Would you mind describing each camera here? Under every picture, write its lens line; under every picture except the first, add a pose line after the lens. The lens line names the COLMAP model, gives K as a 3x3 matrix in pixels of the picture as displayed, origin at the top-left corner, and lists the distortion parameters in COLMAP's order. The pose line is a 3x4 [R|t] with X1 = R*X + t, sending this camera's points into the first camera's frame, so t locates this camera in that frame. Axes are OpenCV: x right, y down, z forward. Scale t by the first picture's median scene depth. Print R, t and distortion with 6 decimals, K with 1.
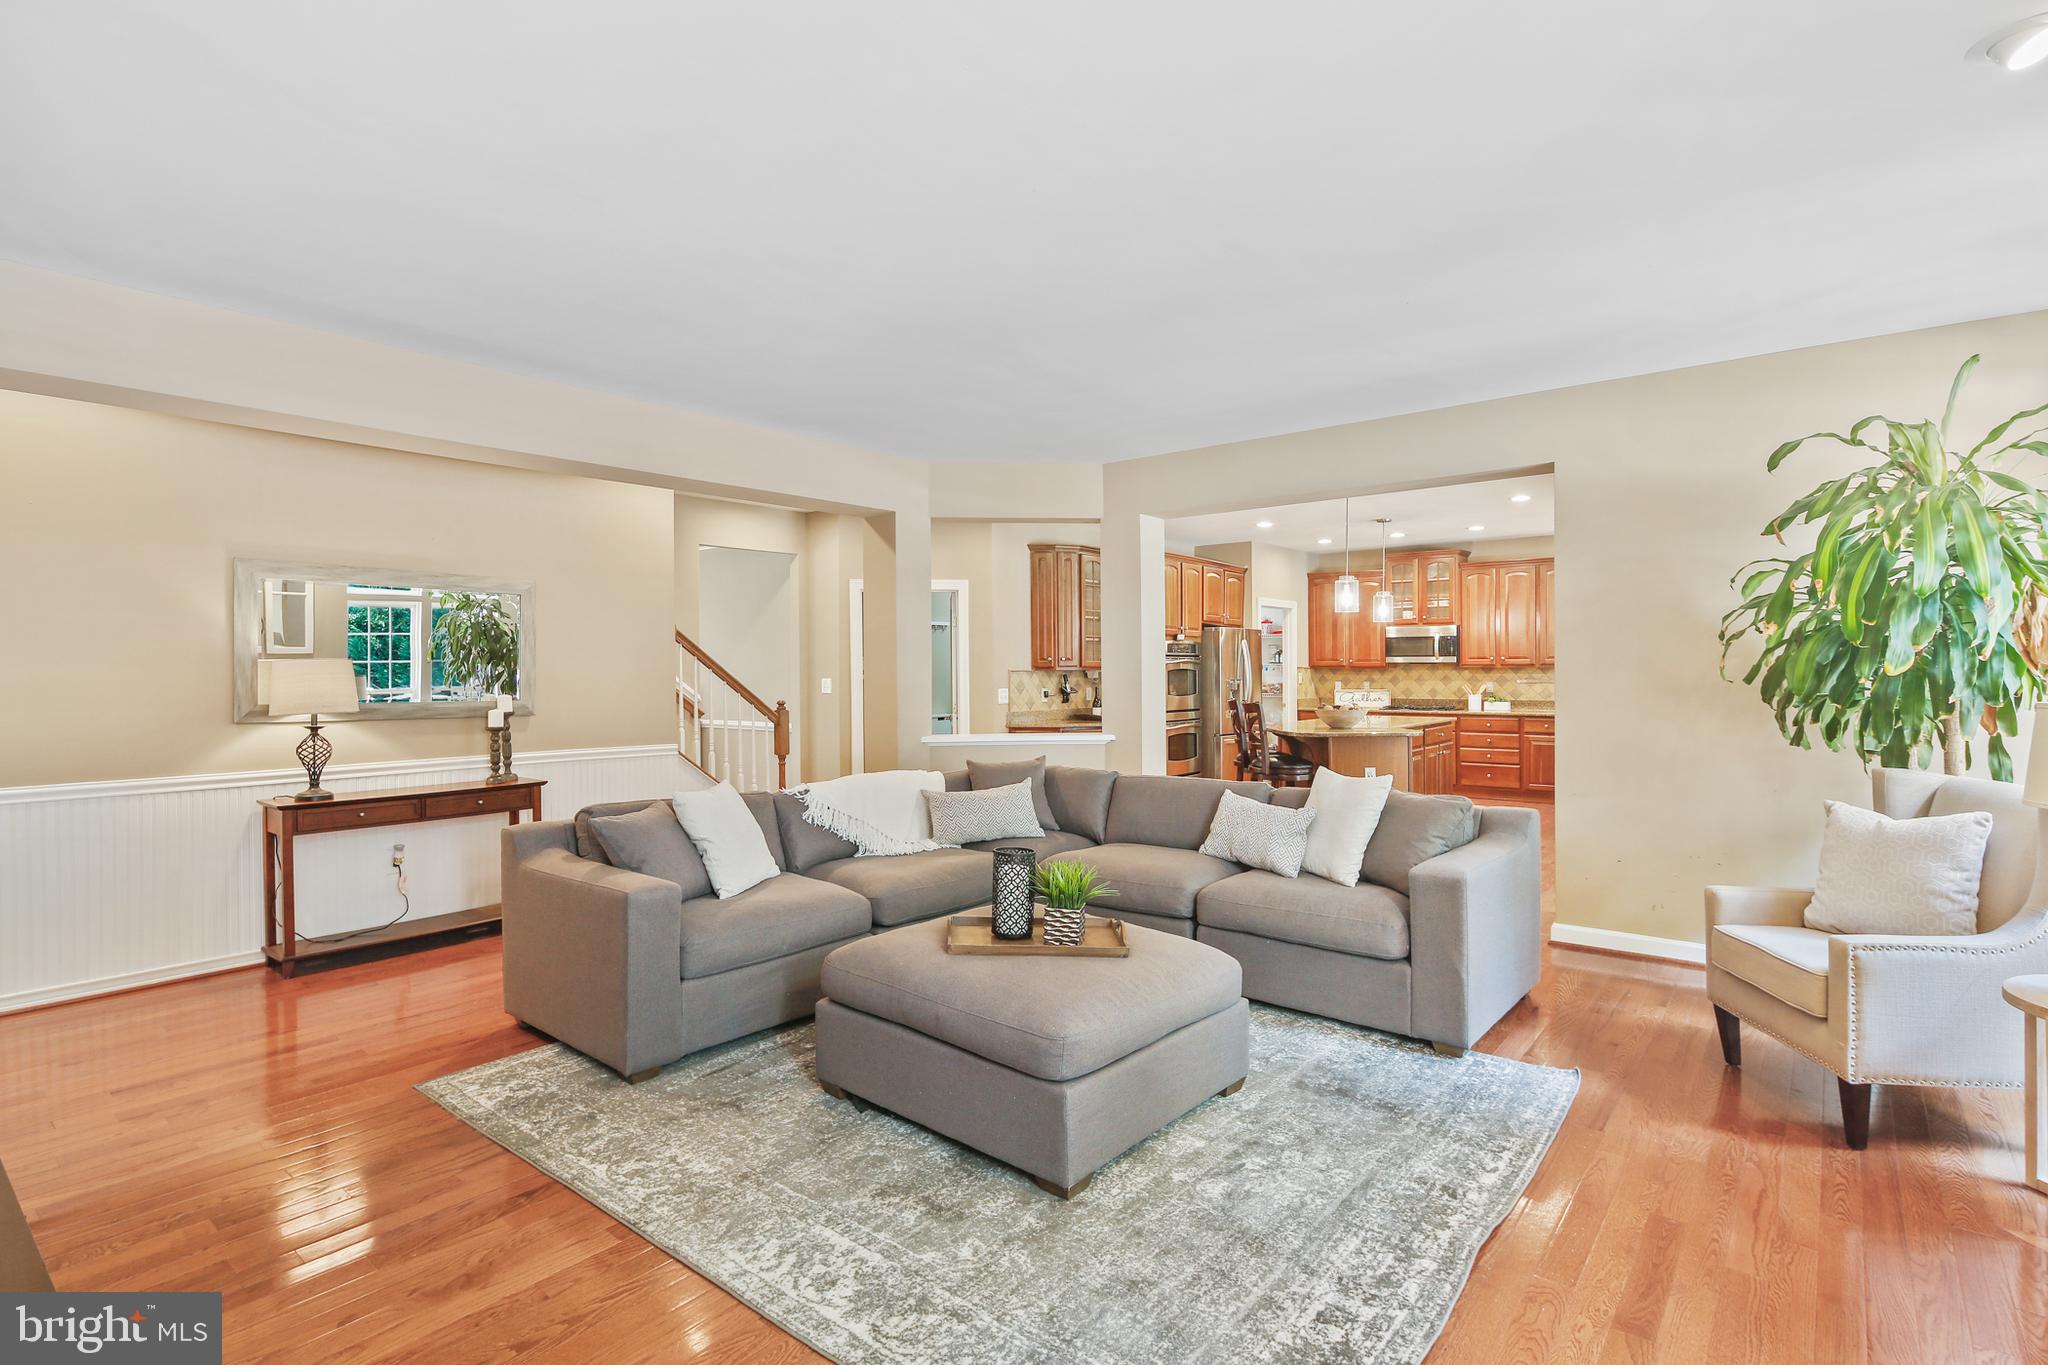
lens RADIAL K [[995.1, 0, 1016.9], [0, 995.1, 680.5], [0, 0, 1]] dist [0.003053, -0.001084]
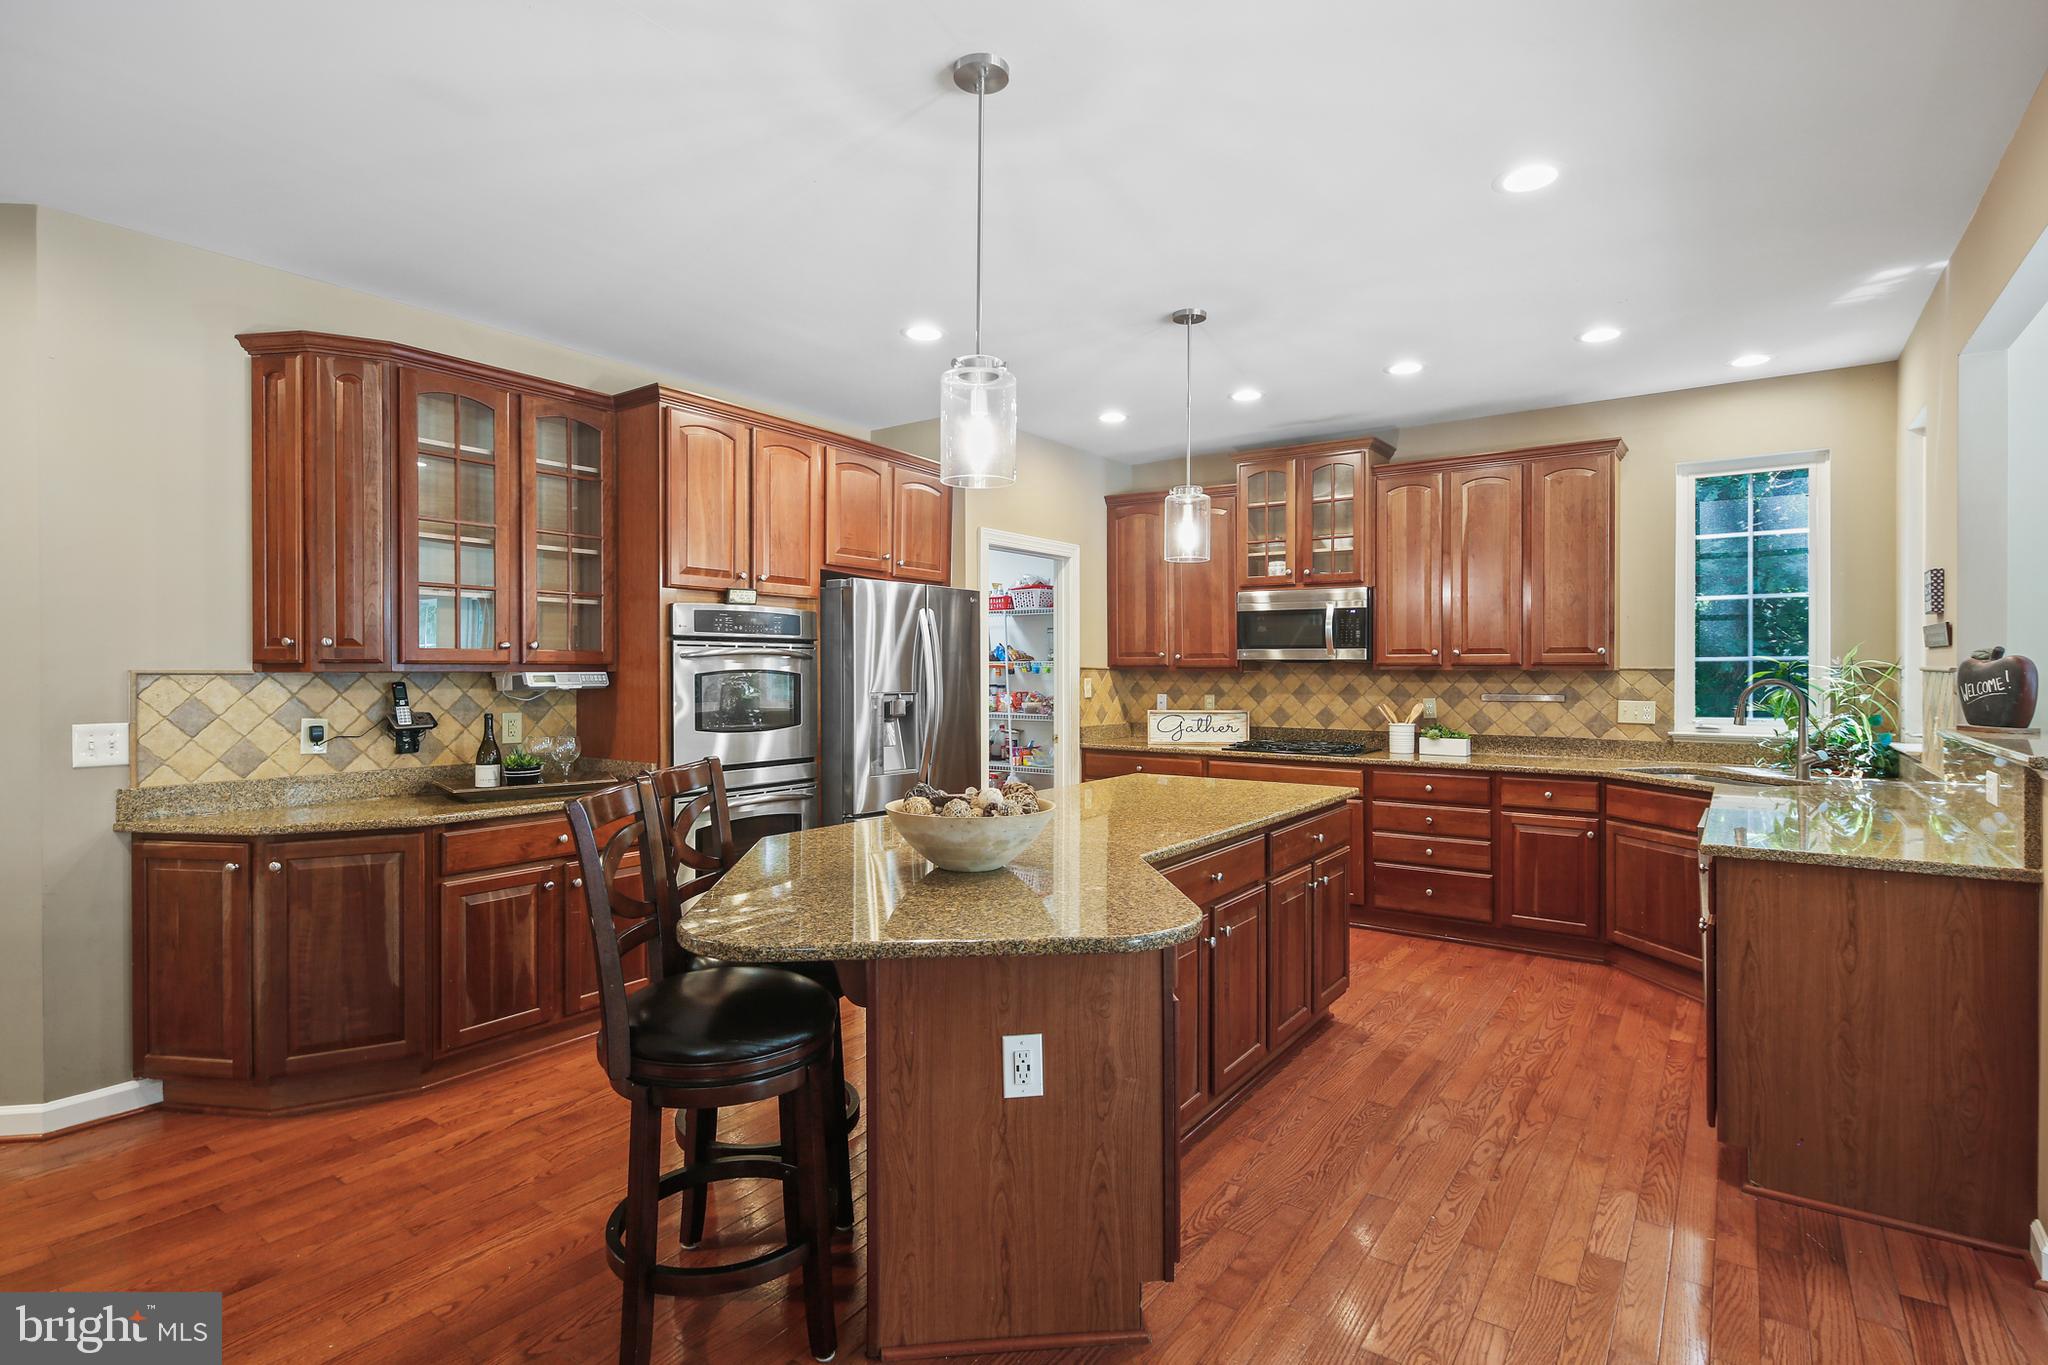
lens RADIAL K [[995.1, 0, 1016.9], [0, 995.1, 680.5], [0, 0, 1]] dist [0.003053, -0.001084]
pose [[0.998205, 0.004360, 0.059731, 0.231144], [-0.004356, 0.999990, -0.000206, -0.006686], [-0.059731, -0.000055, 0.998215, 0.499646]]
